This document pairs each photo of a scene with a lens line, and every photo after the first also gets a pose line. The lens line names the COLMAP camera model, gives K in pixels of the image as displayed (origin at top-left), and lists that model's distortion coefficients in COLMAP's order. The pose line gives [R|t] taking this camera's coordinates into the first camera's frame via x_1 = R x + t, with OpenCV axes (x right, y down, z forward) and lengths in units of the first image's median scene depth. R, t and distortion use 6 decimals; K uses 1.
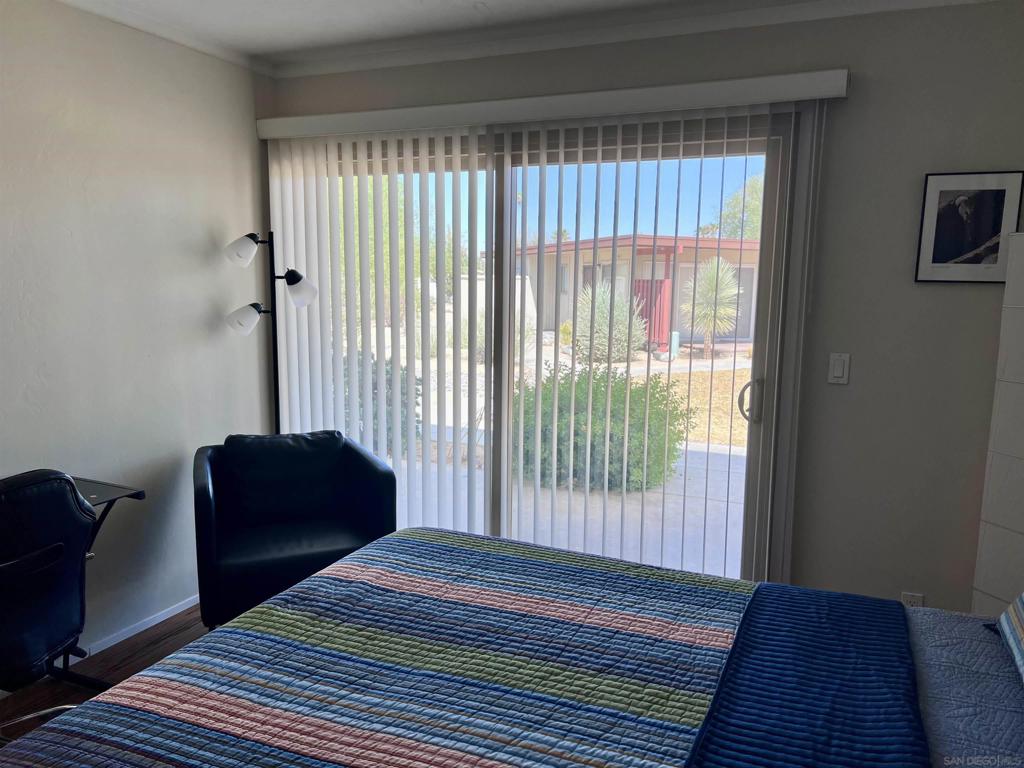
lens RADIAL K [[766.5, 0, 511.3], [0, 766.5, 393.8], [0, 0, 1]] dist [0.065367, -0.068762]
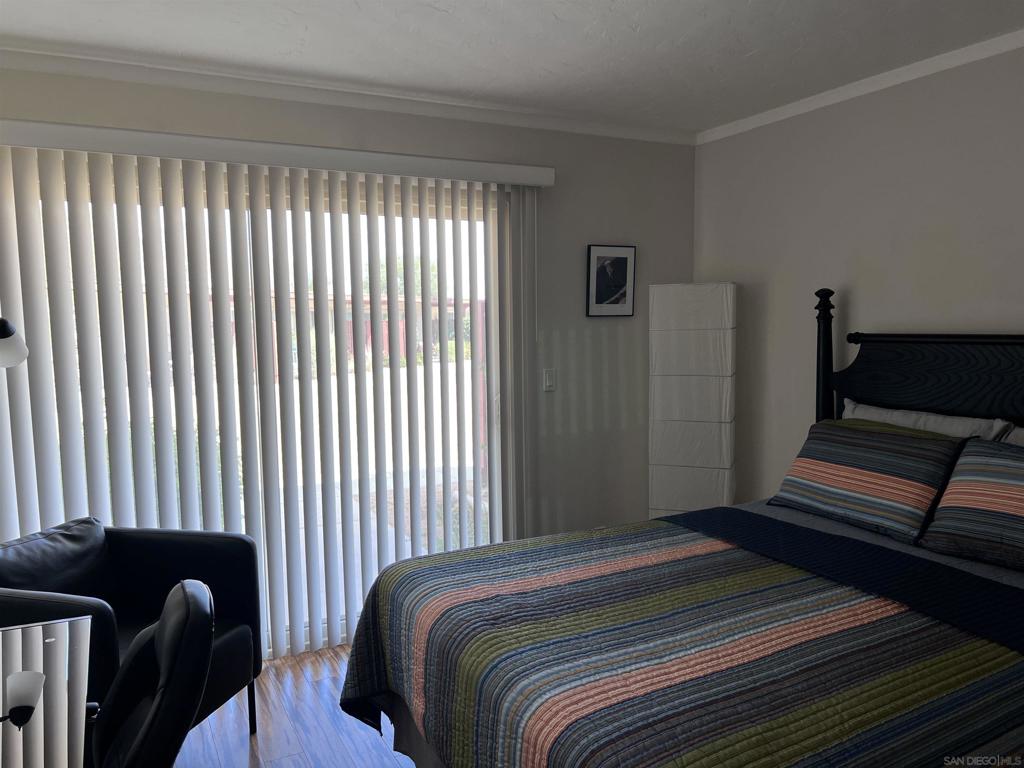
lens RADIAL K [[766.5, 0, 508.8], [0, 766.5, 388.4], [0, 0, 1]] dist [0.065367, -0.068762]
pose [[0.633441, -0.088350, 0.768731, -0.733677], [0.149343, 0.988740, -0.009425, -0.019112], [-0.759243, 0.120775, 0.639503, 0.207515]]
